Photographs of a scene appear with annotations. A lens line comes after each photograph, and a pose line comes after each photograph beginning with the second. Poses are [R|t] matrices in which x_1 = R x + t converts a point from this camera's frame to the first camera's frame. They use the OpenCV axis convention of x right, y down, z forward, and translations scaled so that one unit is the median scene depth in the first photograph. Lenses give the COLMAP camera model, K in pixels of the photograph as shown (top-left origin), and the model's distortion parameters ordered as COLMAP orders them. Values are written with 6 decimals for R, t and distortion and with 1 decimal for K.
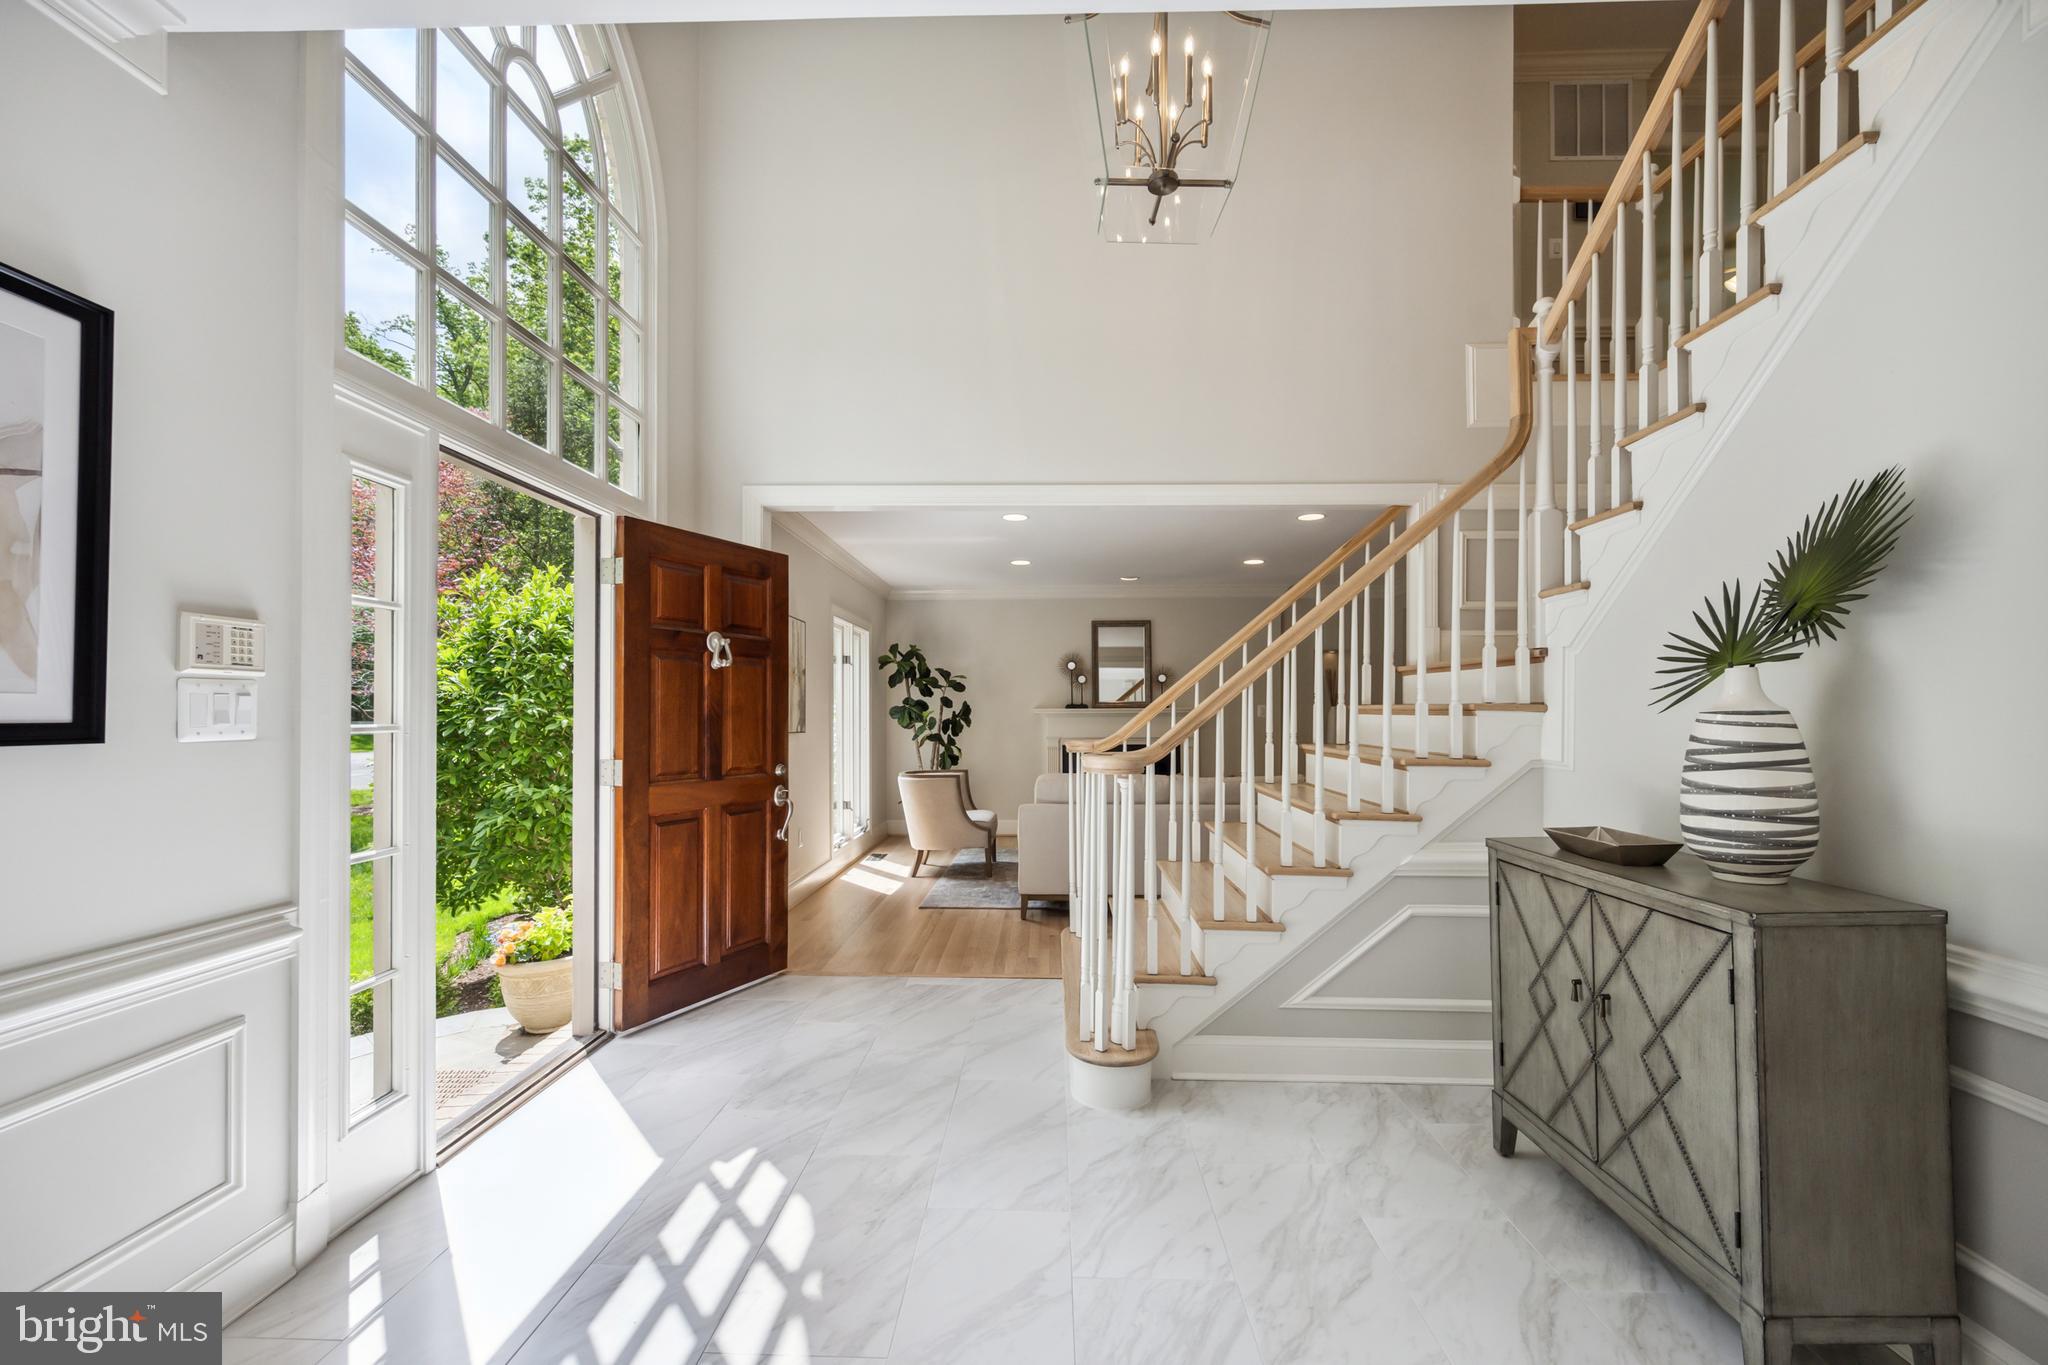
lens RADIAL K [[816.6, 0, 1024.0], [0, 816.6, 682.5], [0, 0, 1]] dist [0.000124, 0.000023]
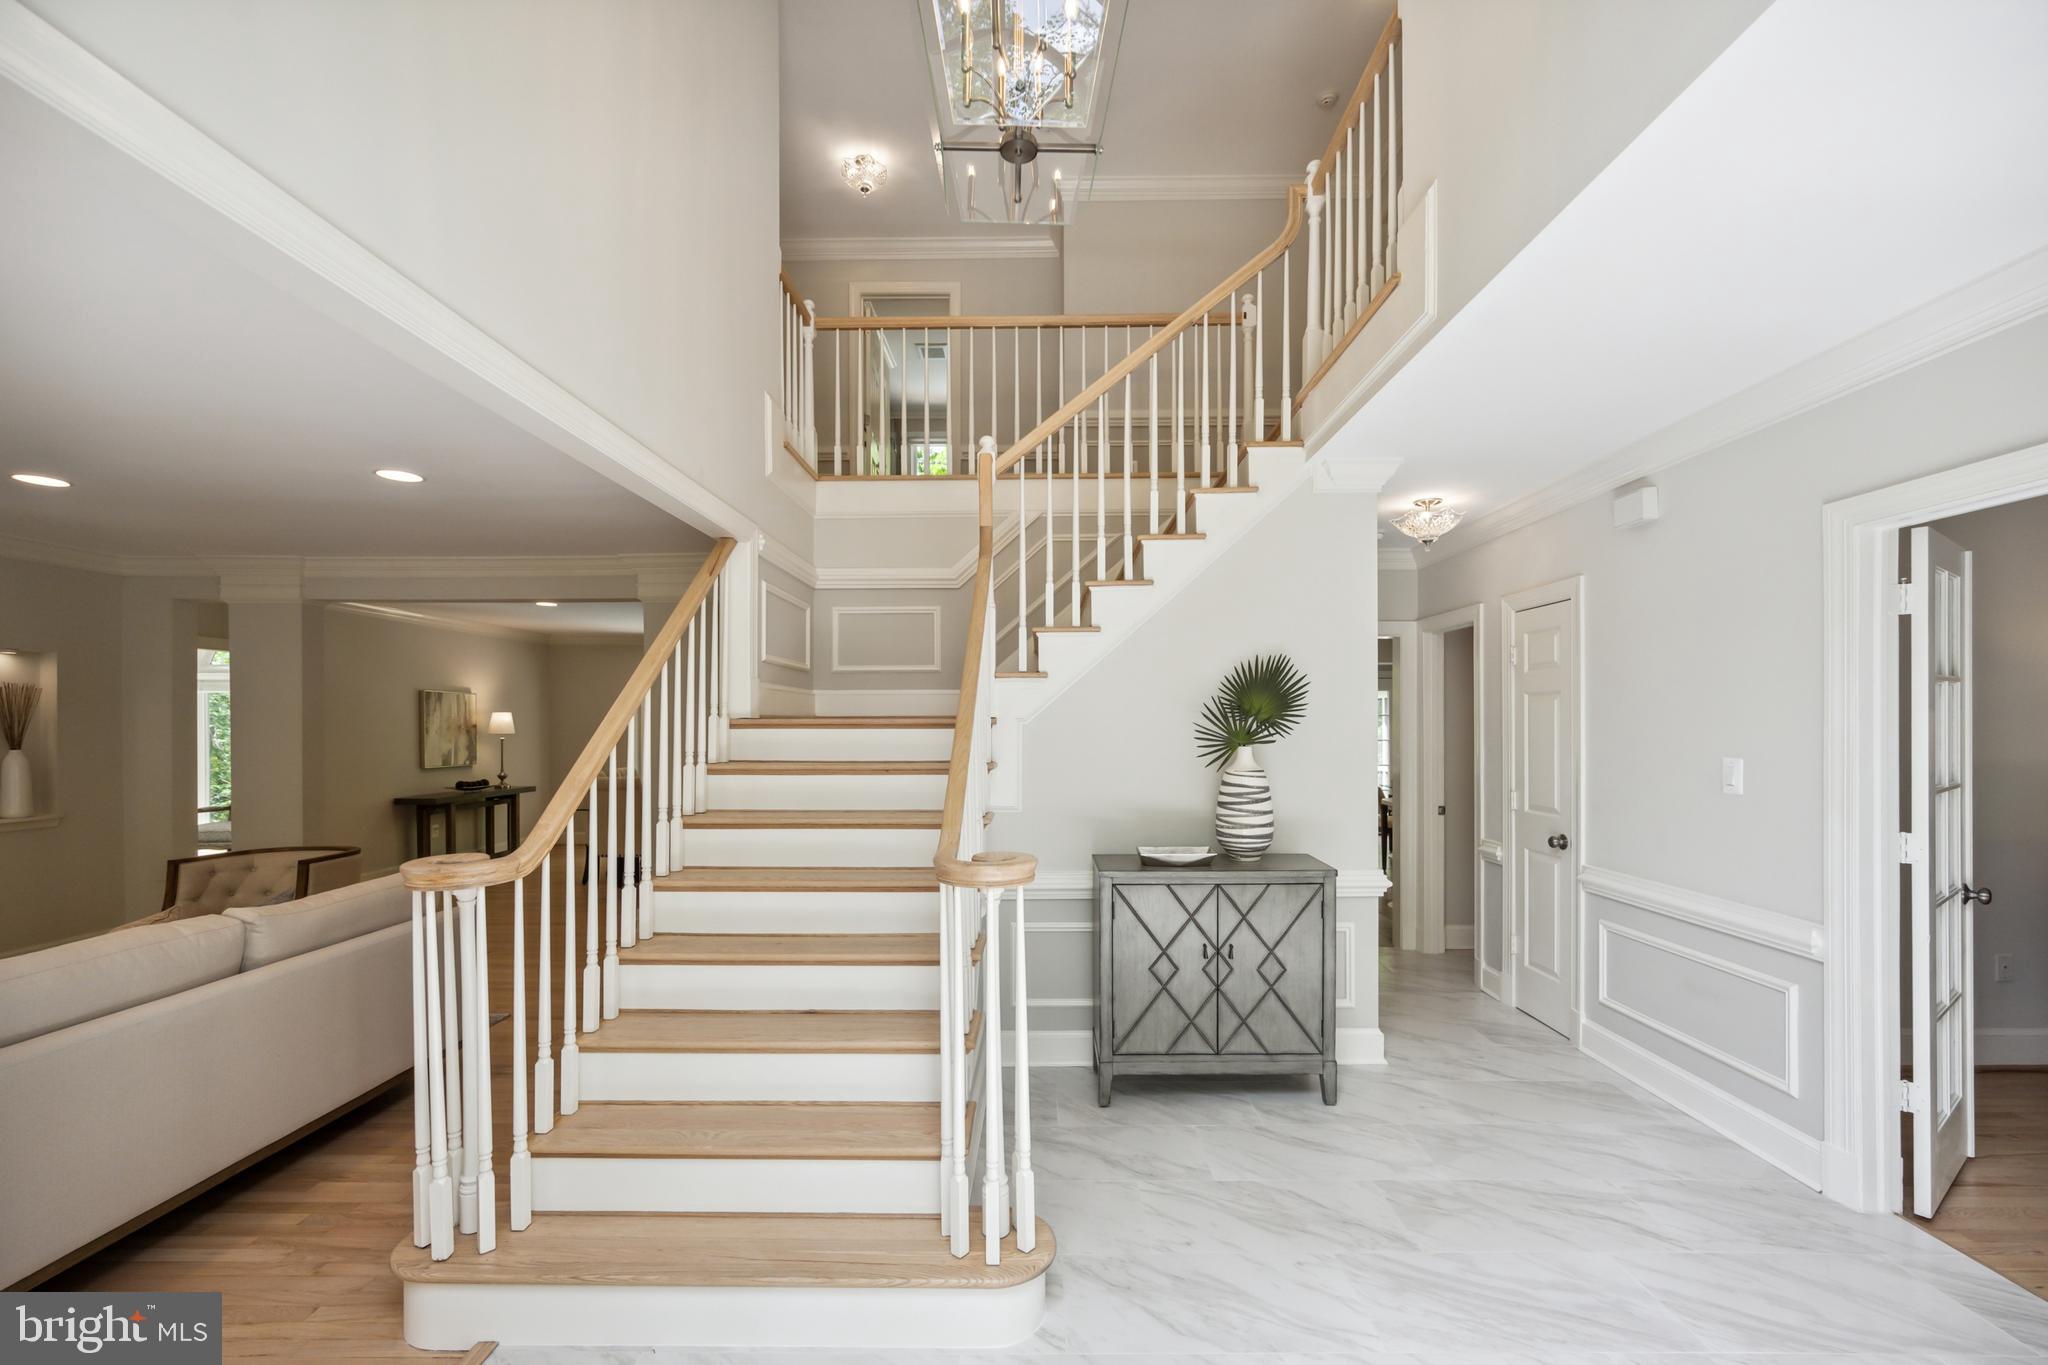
lens RADIAL K [[828.1, 0, 1027.2], [0, 828.1, 723.6], [0, 0, 1]] dist [-0.000902, -0.000082]
pose [[-0.019763, -0.000547, 0.999805, -0.909391], [-0.030898, 0.999523, -0.000064, -0.048391], [-0.999327, -0.030894, -0.019770, 1.404488]]
